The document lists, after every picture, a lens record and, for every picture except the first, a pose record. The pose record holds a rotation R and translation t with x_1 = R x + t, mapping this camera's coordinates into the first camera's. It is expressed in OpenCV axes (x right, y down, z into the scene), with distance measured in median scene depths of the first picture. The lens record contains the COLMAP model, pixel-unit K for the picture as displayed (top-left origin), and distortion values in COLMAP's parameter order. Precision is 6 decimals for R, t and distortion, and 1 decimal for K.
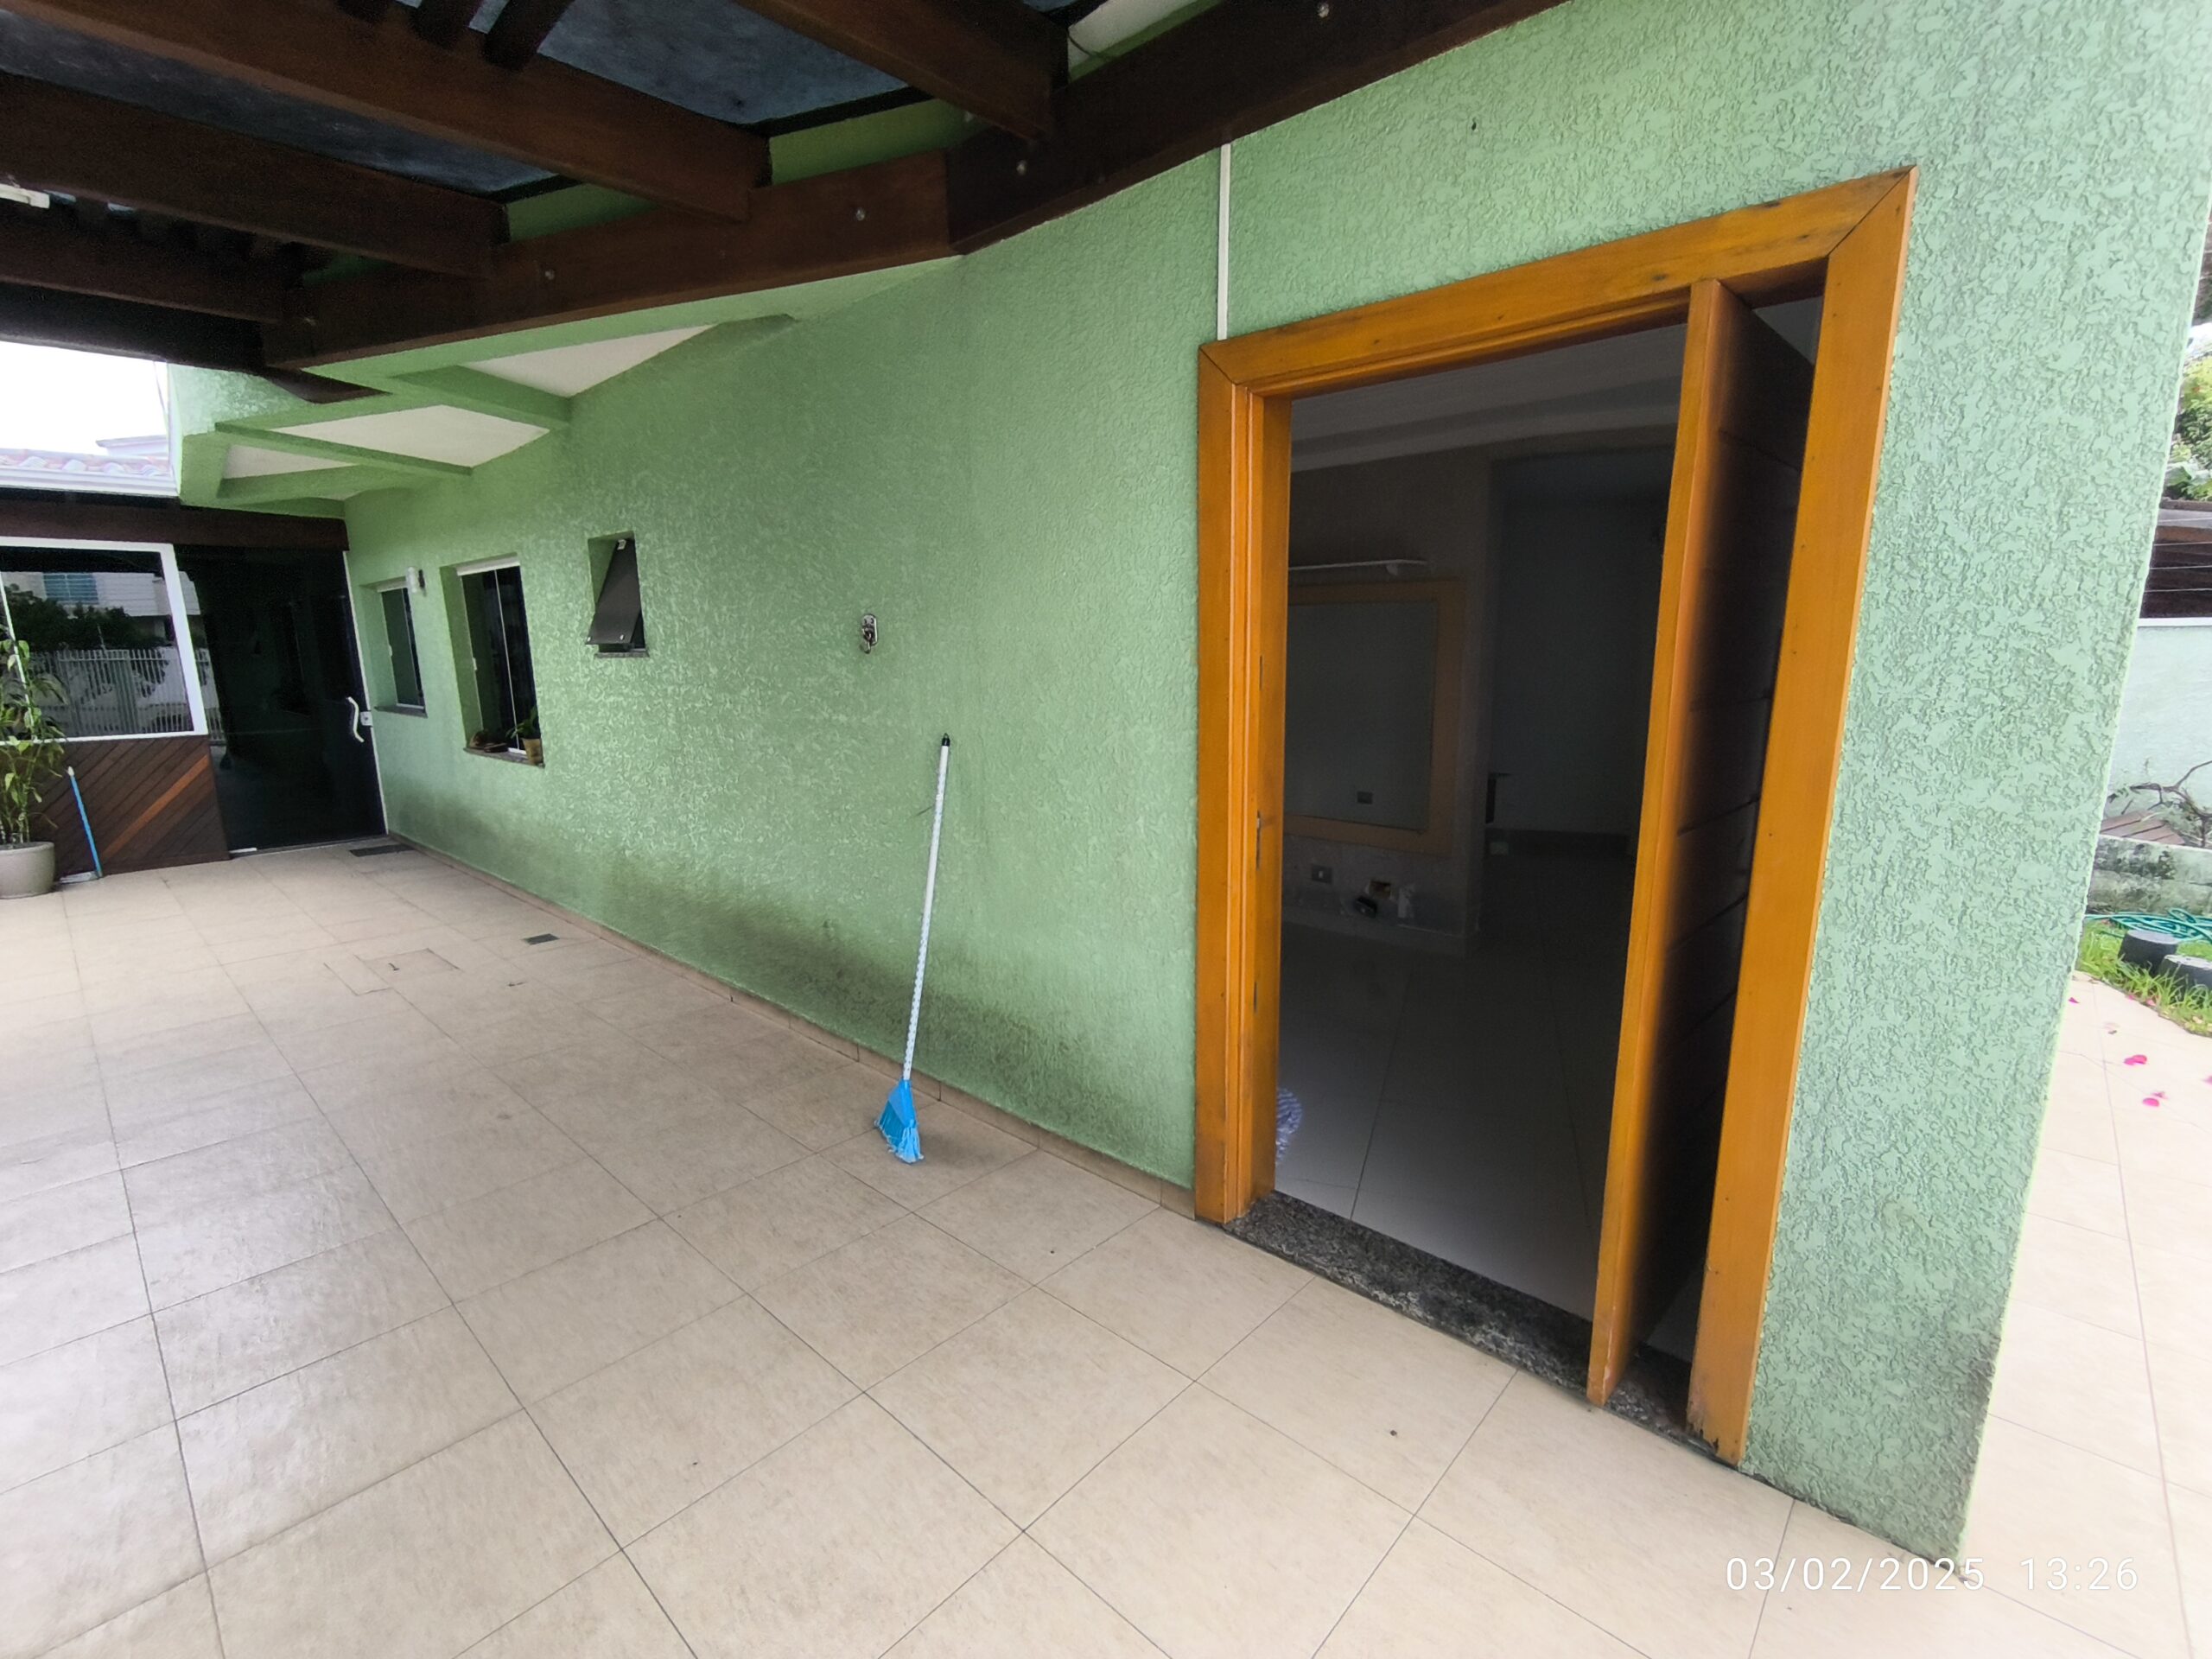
lens RADIAL K [[988.4, 0, 1099.5], [0, 988.4, 827.7], [0, 0, 1]] dist [-0.013868, 0.004019]
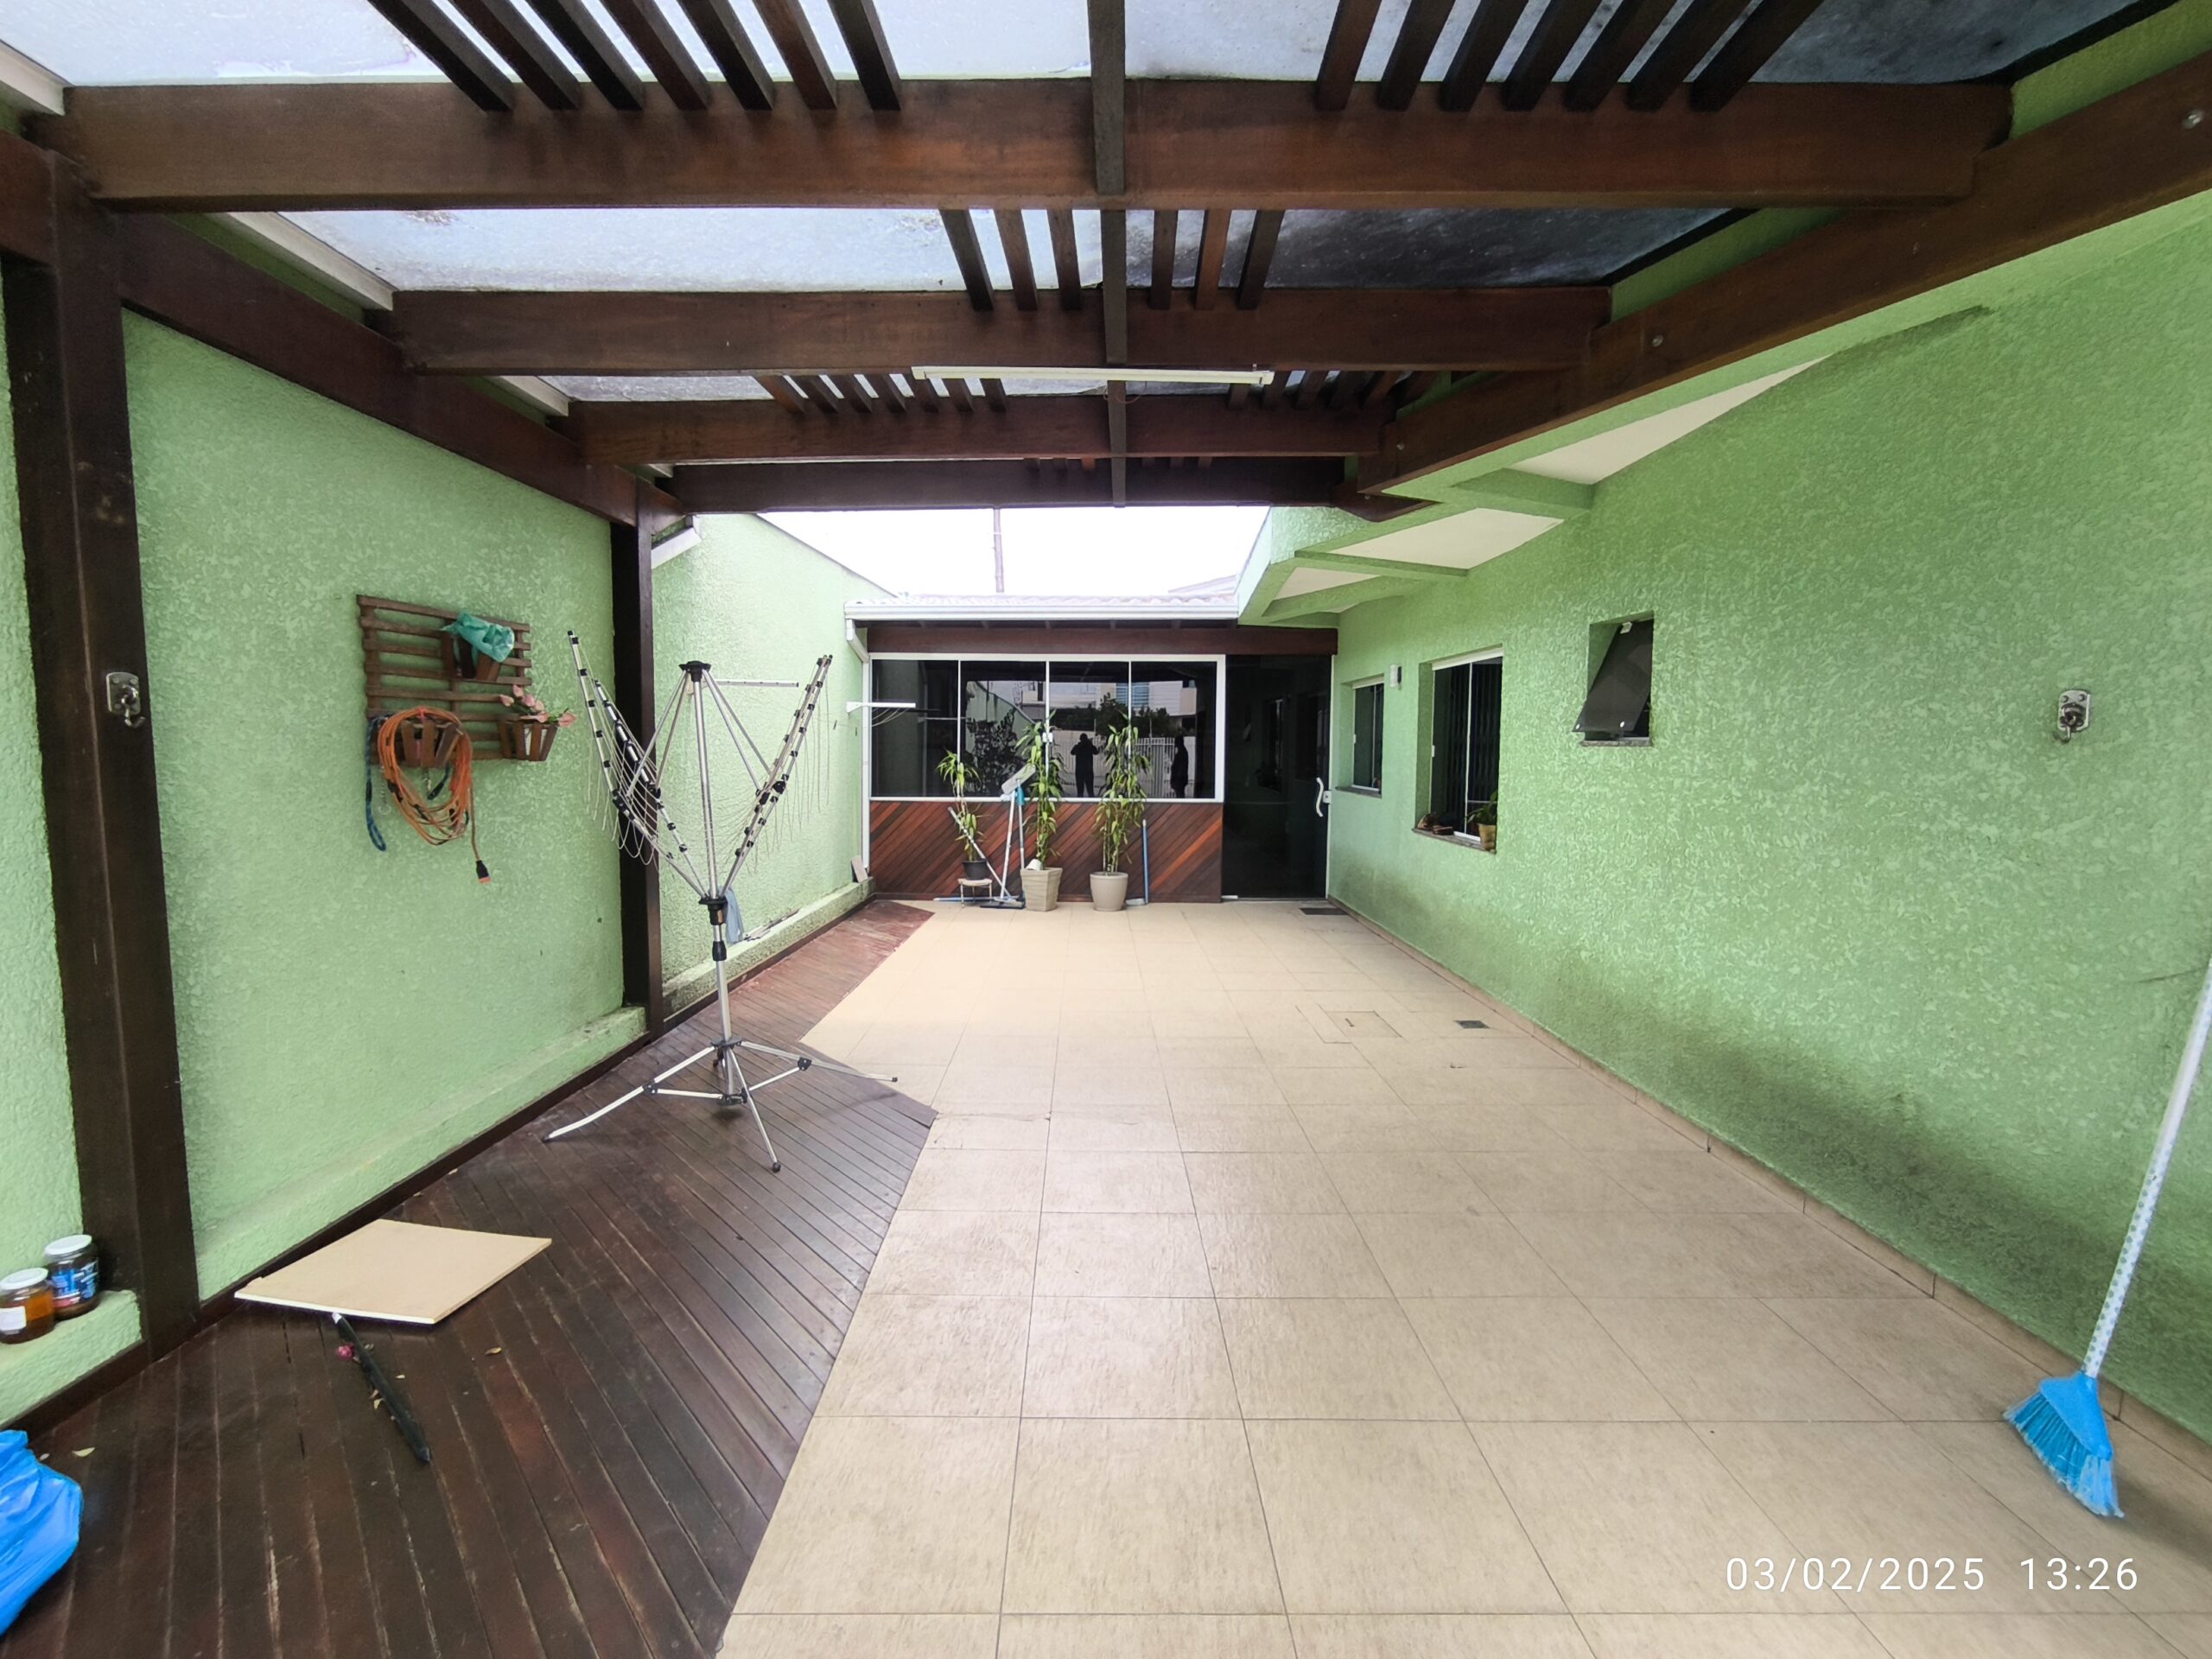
lens RADIAL K [[988.4, 0, 1099.5], [0, 988.4, 827.7], [0, 0, 1]] dist [-0.013868, 0.004019]
pose [[0.686160, 0.073115, -0.723767, -0.152856], [-0.141131, 0.989412, -0.033847, 0.004322], [0.713629, 0.125370, 0.689214, 0.019247]]
